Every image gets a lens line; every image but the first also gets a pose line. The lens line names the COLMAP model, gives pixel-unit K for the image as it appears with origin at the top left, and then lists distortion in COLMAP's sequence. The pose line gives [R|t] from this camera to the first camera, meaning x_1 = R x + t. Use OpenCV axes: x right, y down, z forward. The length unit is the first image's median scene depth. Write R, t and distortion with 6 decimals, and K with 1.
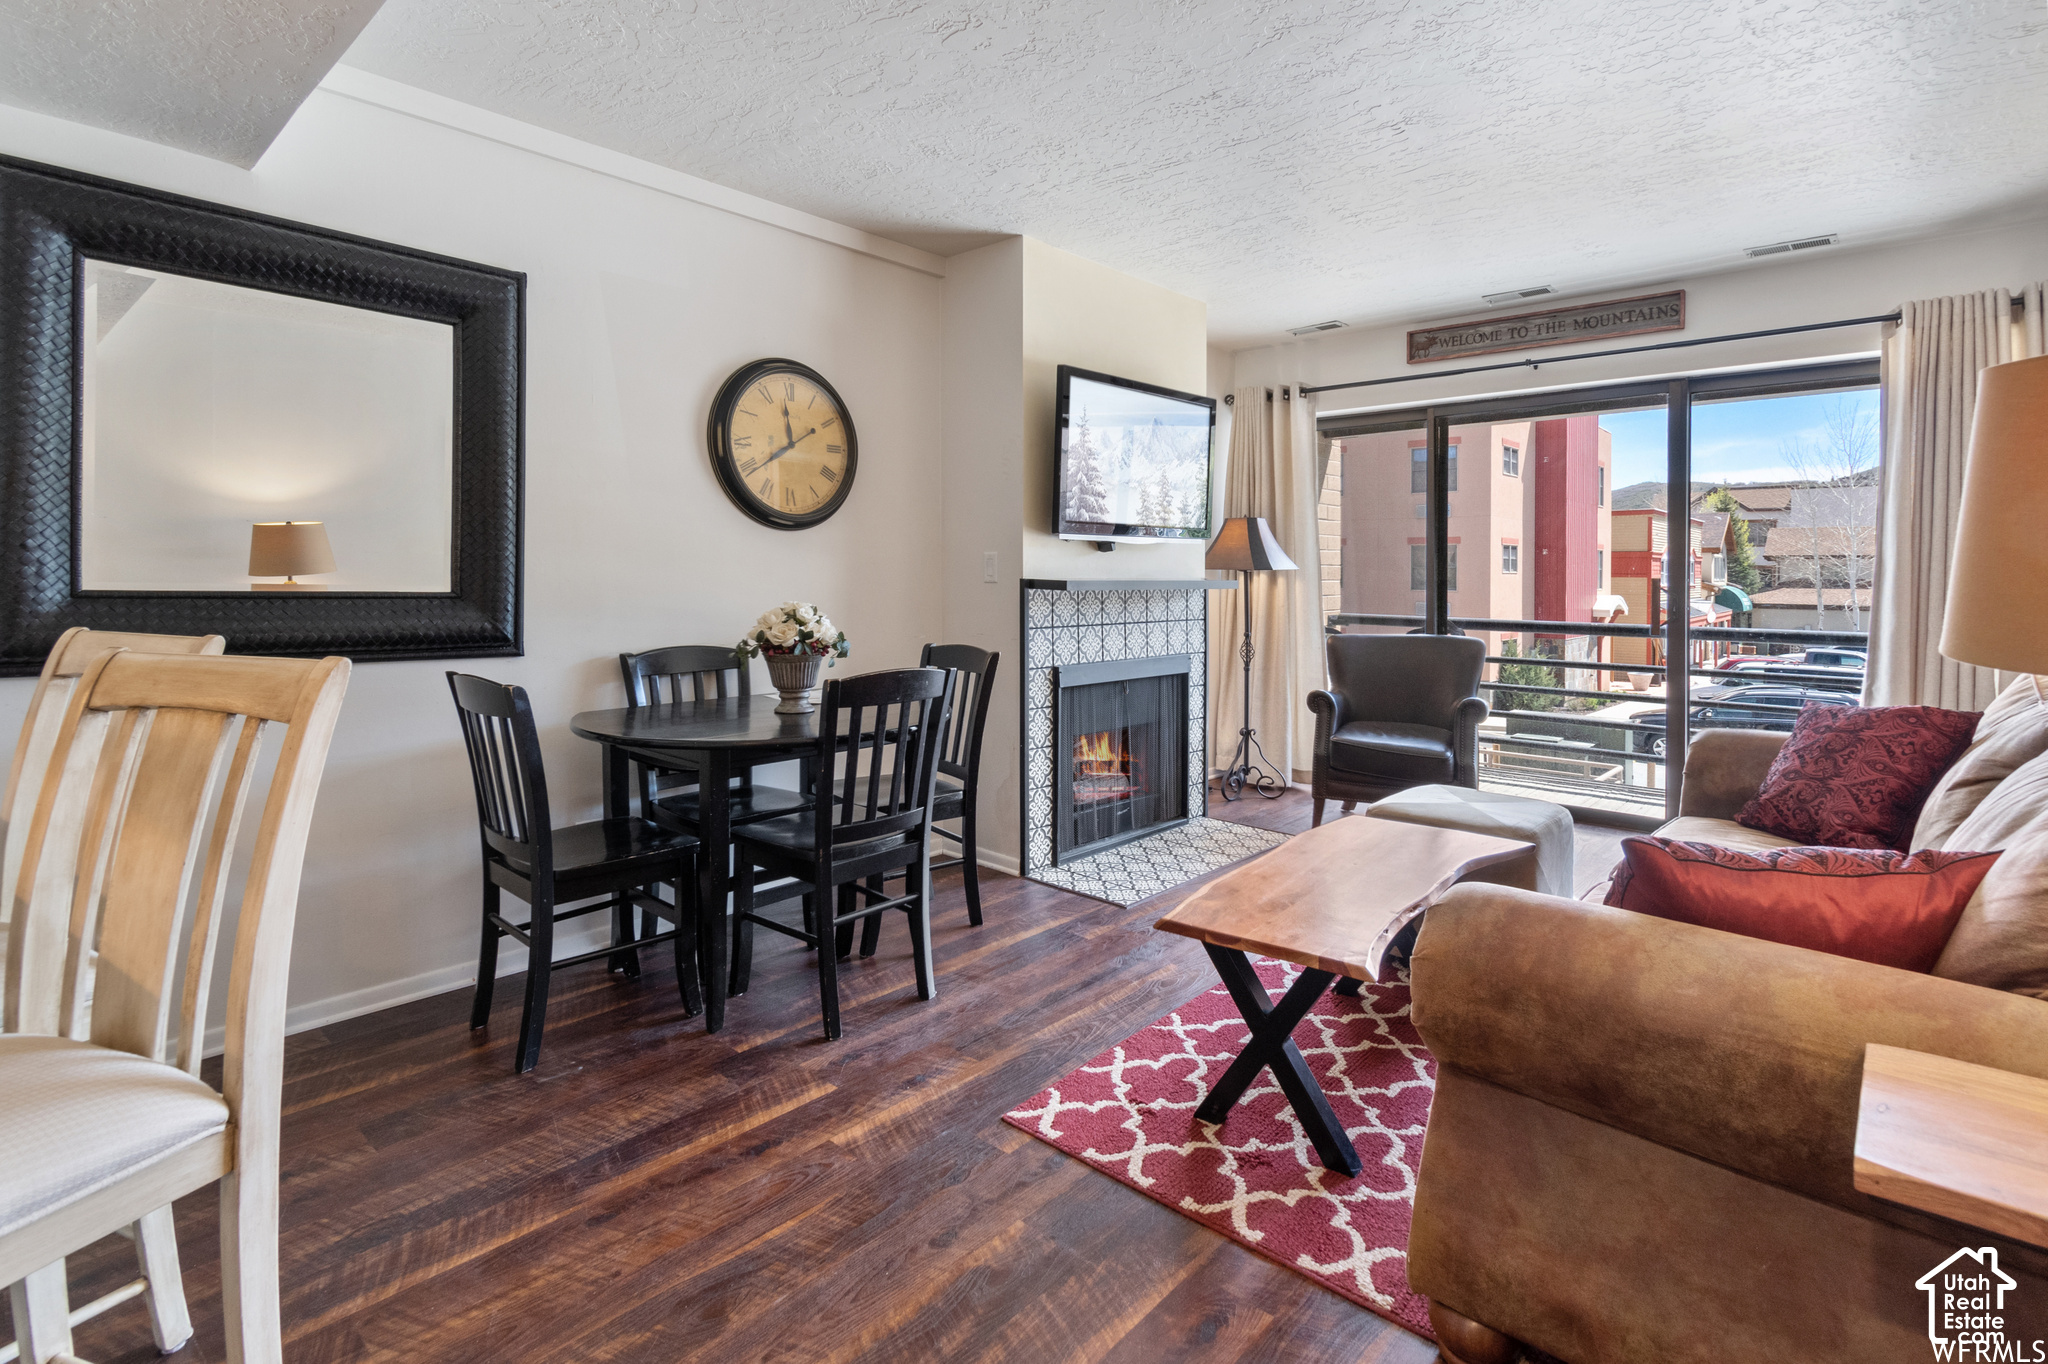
lens RADIAL K [[945.9, 0, 1054.2], [0, 945.9, 578.2], [0, 0, 1]] dist [-0.004307, -0.001340]
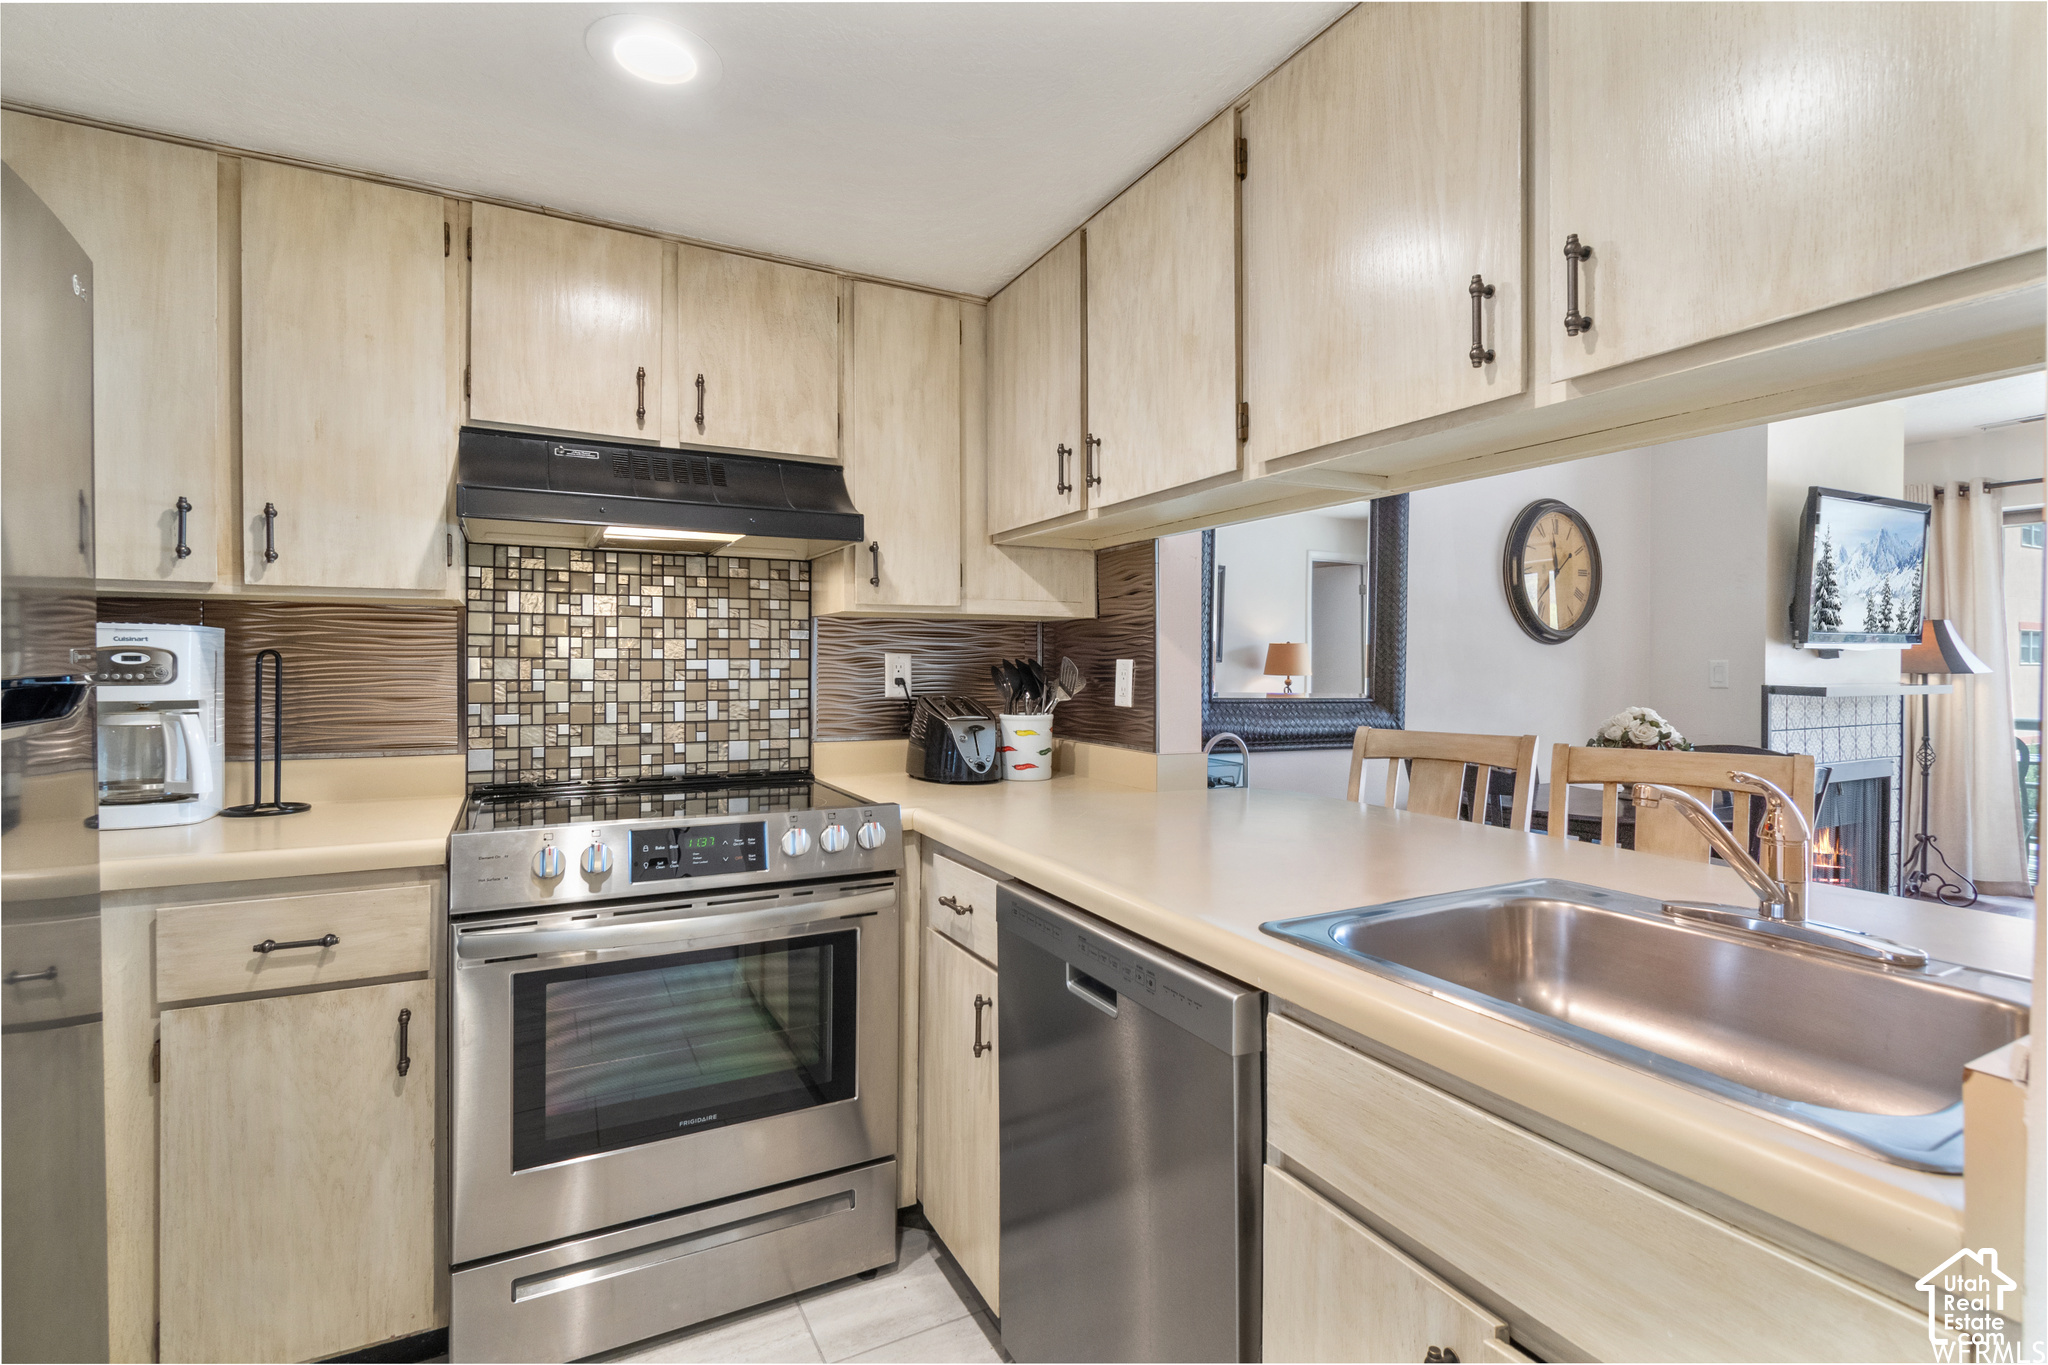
lens RADIAL K [[945.9, 0, 1030.4], [0, 945.9, 675.5], [0, 0, 1]] dist [-0.004307, -0.001340]
pose [[0.942458, 0.003456, -0.334306, -0.331669], [-0.000630, 0.999963, 0.008561, -0.013752], [0.334324, -0.007858, 0.942426, -0.223658]]
